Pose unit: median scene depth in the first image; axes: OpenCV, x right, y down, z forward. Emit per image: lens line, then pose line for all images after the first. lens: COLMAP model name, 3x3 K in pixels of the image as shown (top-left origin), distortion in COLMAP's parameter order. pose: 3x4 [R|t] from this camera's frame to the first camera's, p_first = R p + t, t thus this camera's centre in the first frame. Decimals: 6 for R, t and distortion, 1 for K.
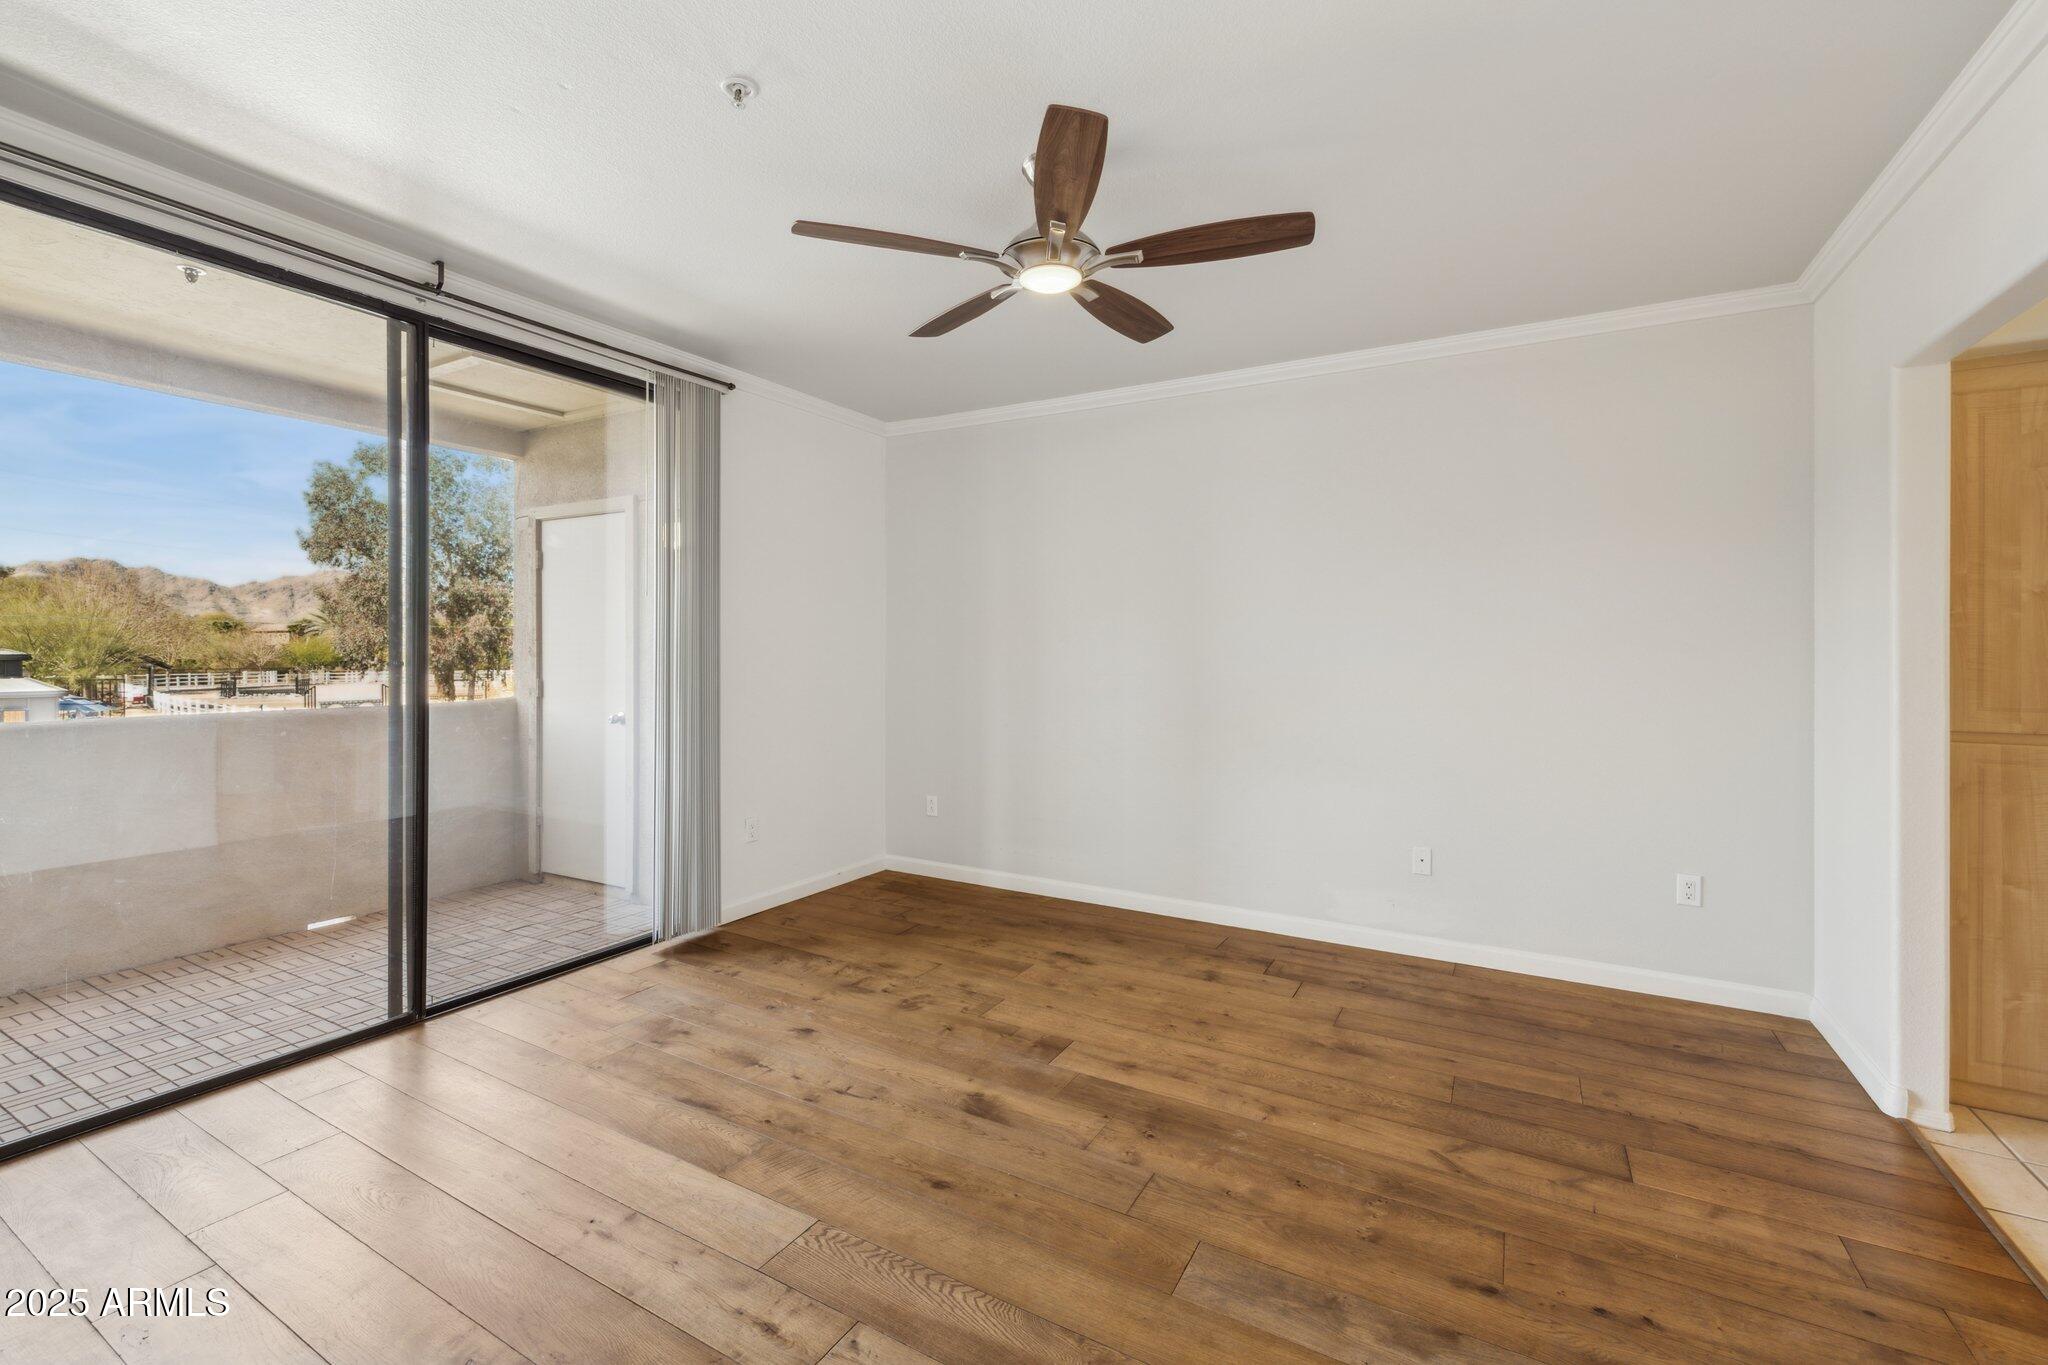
lens RADIAL K [[867.3, 0, 1024.5], [0, 867.3, 650.8], [0, 0, 1]] dist [0.002153, -0.000163]
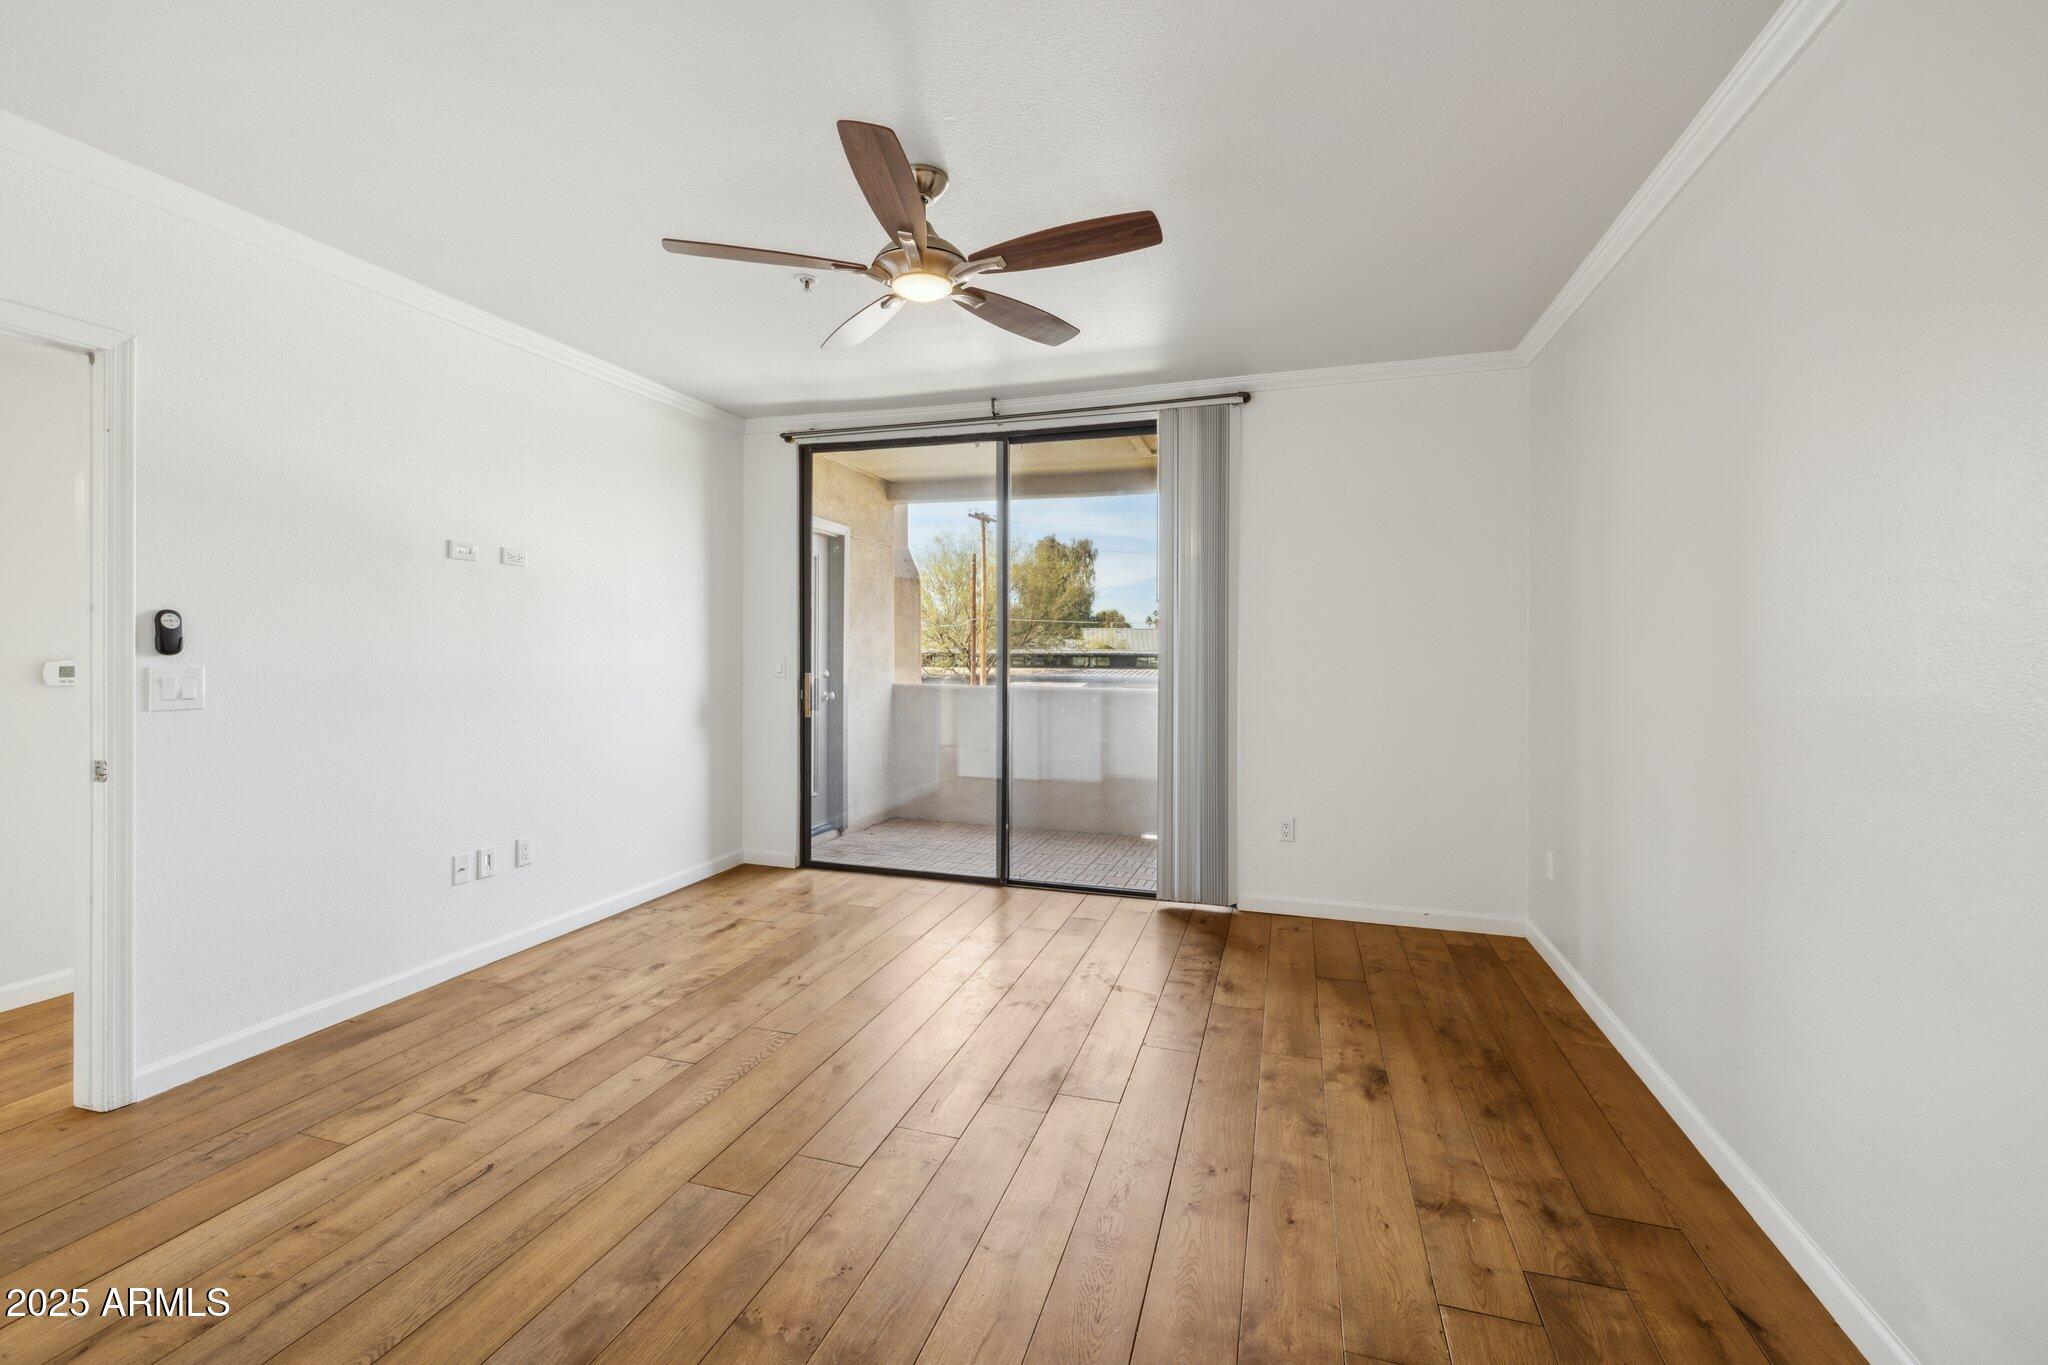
lens RADIAL K [[867.3, 0, 1024.5], [0, 867.3, 650.8], [0, 0, 1]] dist [0.002153, -0.000163]
pose [[0.214805, -0.000050, -0.976657, 0.705865], [-0.007048, 0.999974, -0.001602, 0.007421], [0.976632, 0.007228, 0.214799, 0.589357]]
